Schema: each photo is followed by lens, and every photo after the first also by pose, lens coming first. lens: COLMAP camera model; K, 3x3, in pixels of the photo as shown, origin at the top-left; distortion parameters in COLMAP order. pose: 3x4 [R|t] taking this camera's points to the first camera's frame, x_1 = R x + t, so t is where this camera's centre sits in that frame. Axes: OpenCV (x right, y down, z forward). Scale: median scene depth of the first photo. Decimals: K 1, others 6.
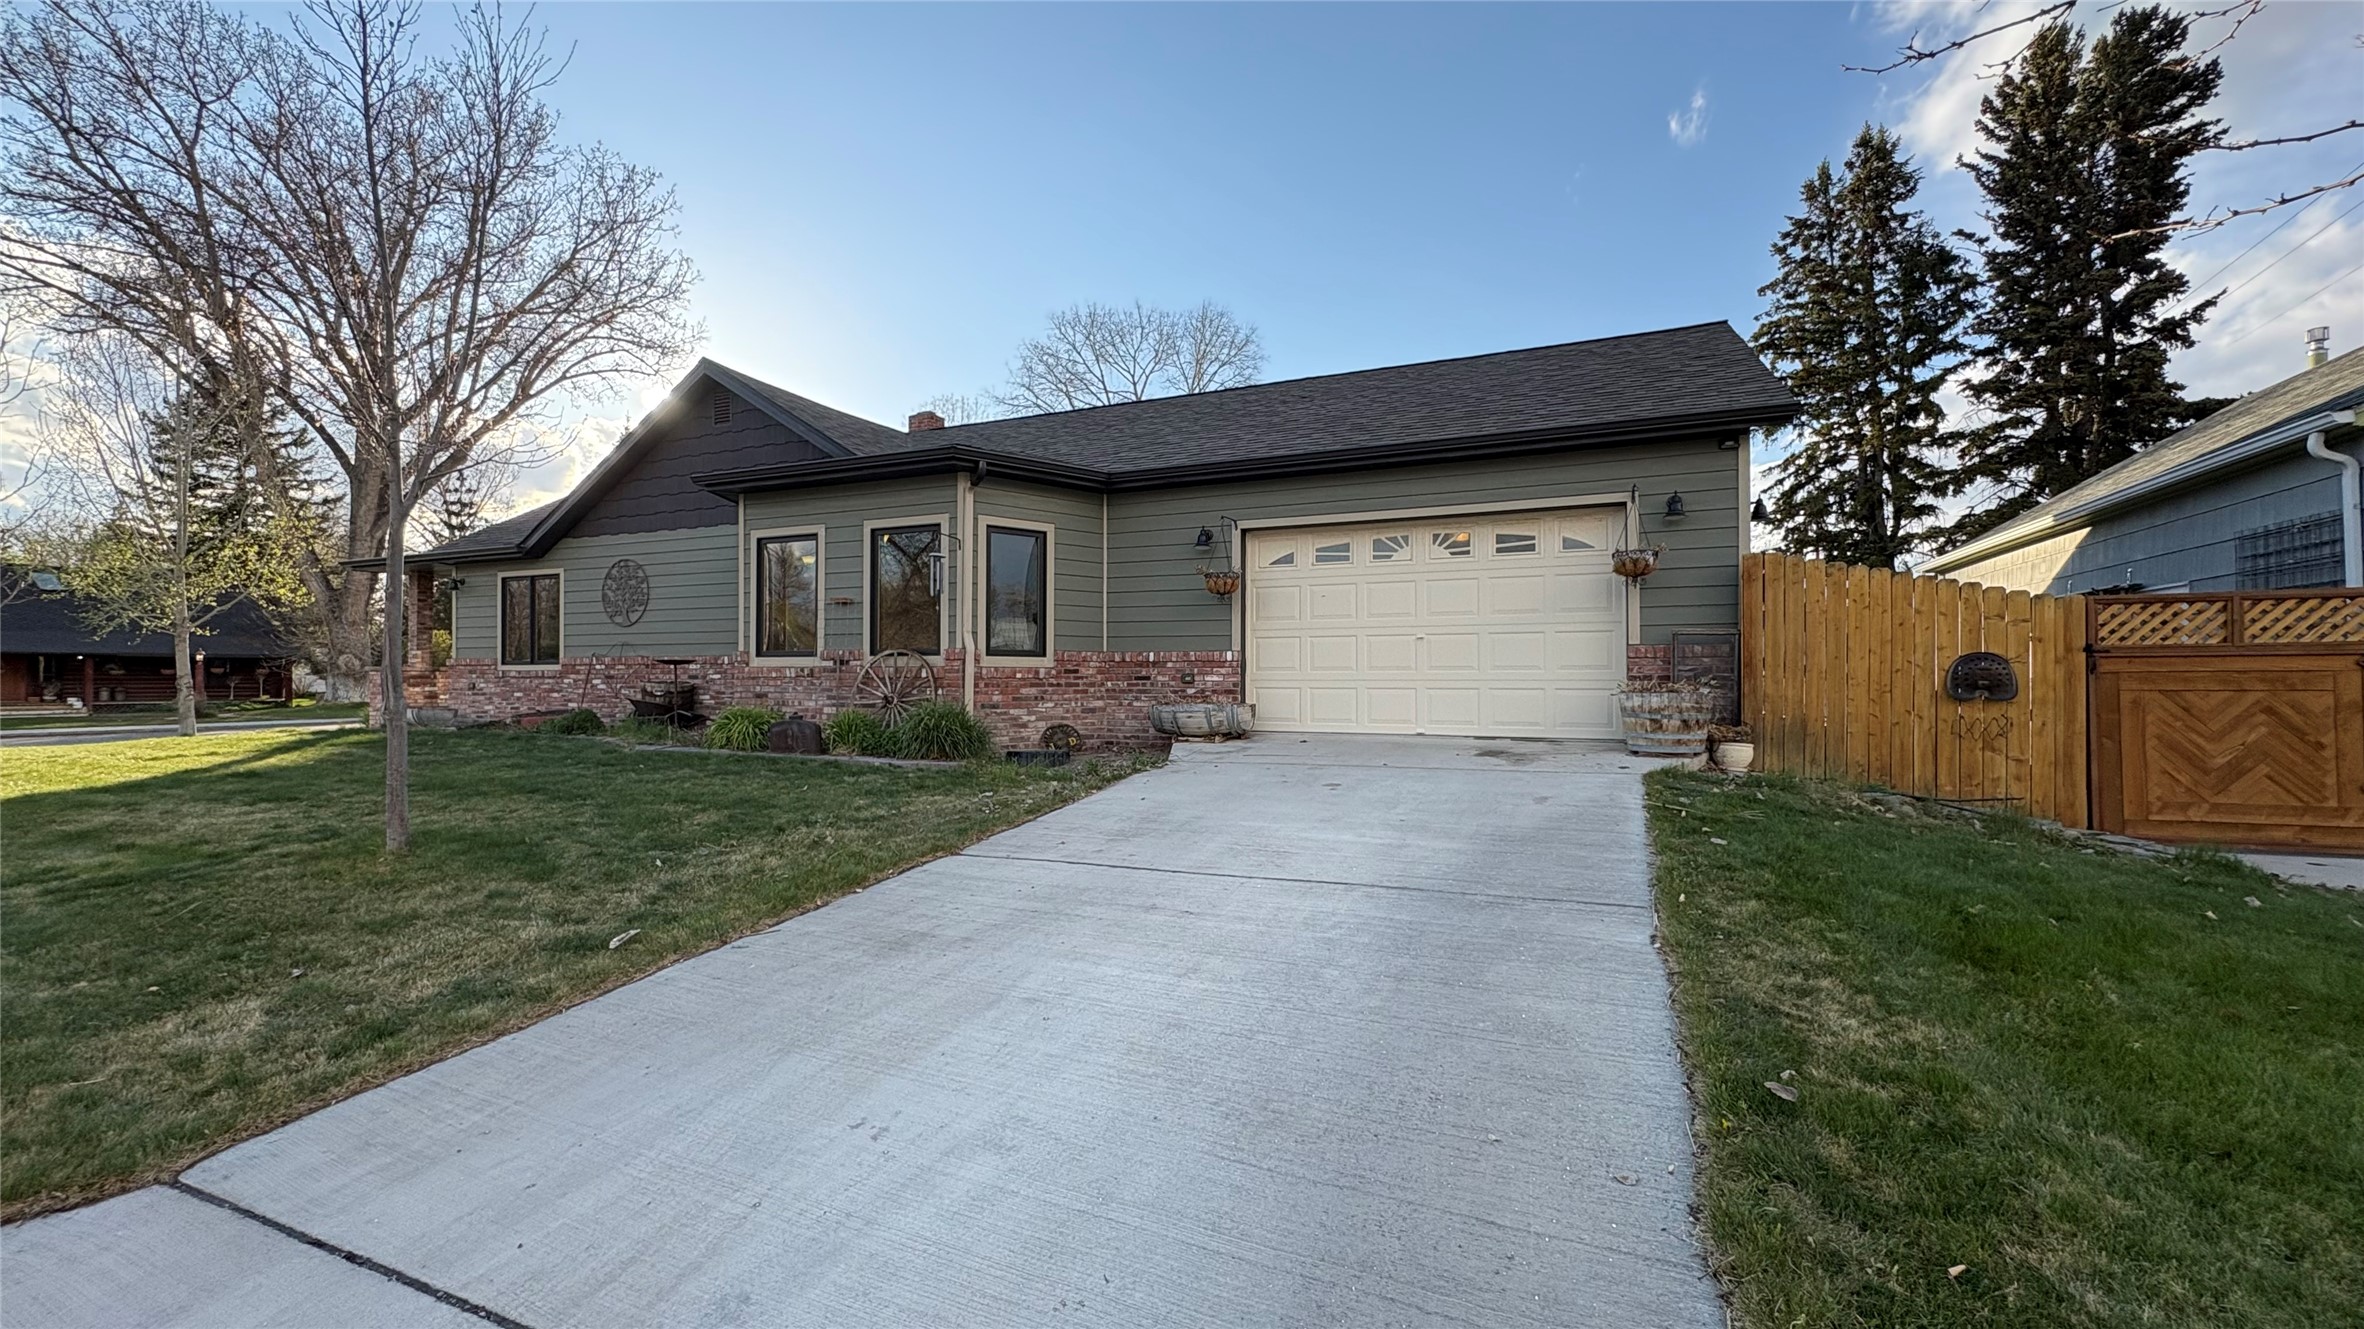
lens RADIAL K [[985.0, 0, 1182.0], [0, 985.0, 664.5], [0, 0, 1]] dist [0.019223, 0.000148]
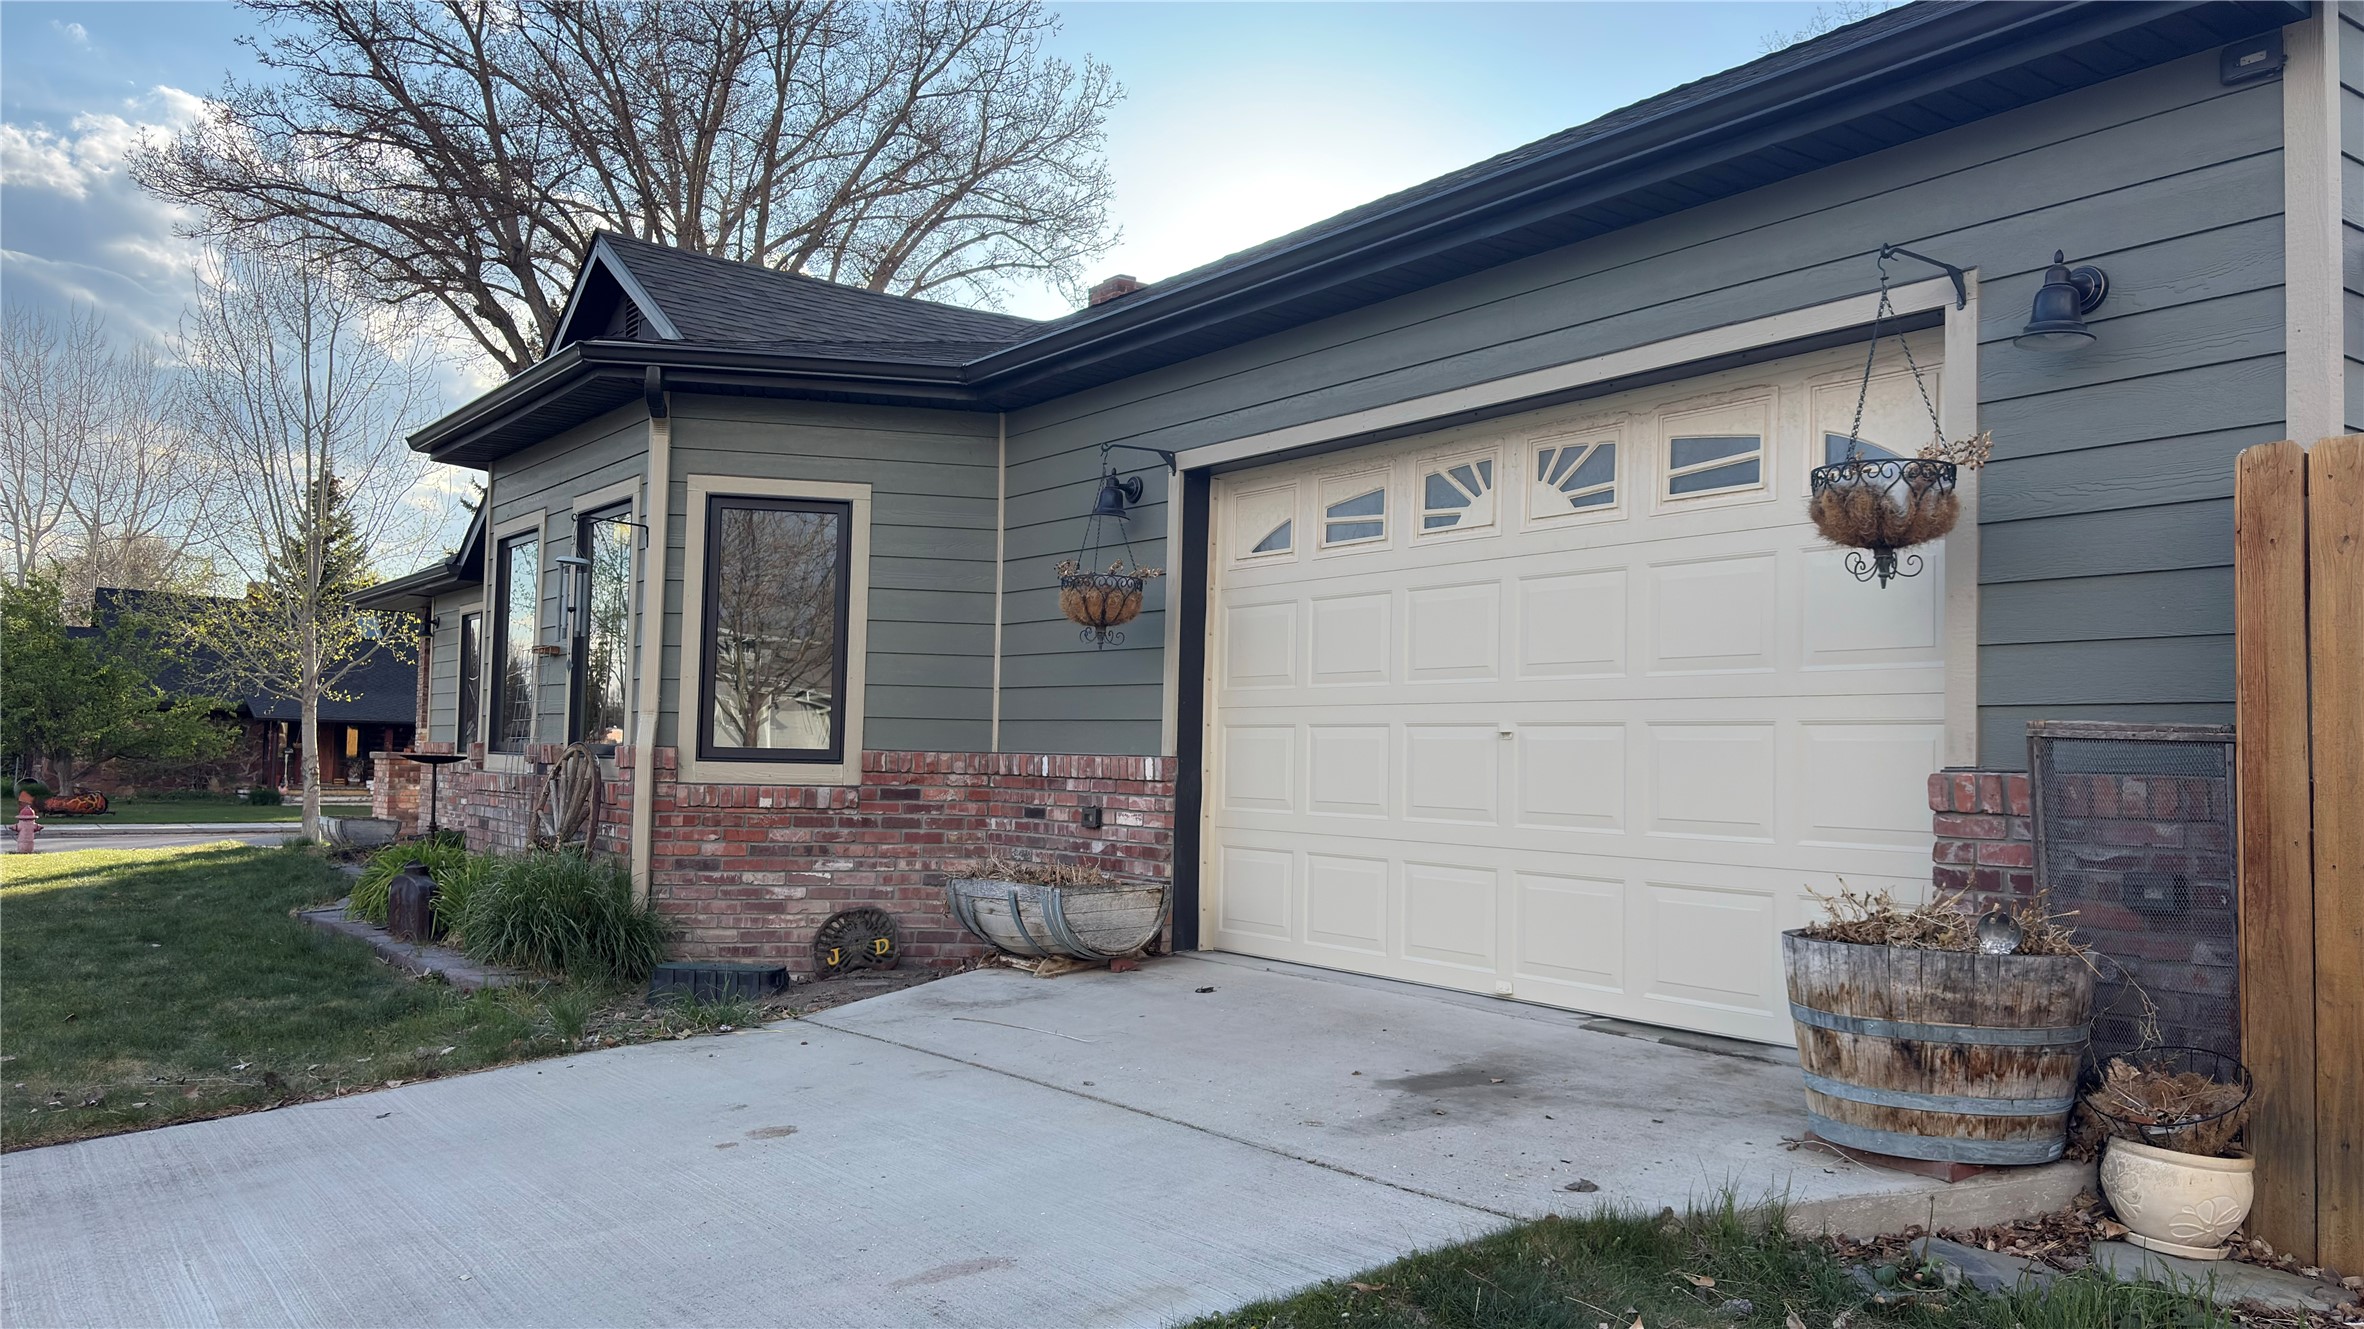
lens RADIAL K [[1838.0, 0, 1182.0], [0, 1838.0, 664.5], [0, 0, 1]] dist [0.104771, -0.003046]
pose [[0.858327, -0.010118, -0.513003, 0.464240], [-0.011141, 0.999202, -0.038347, -0.023186], [0.512982, 0.038629, 0.857530, 0.321563]]
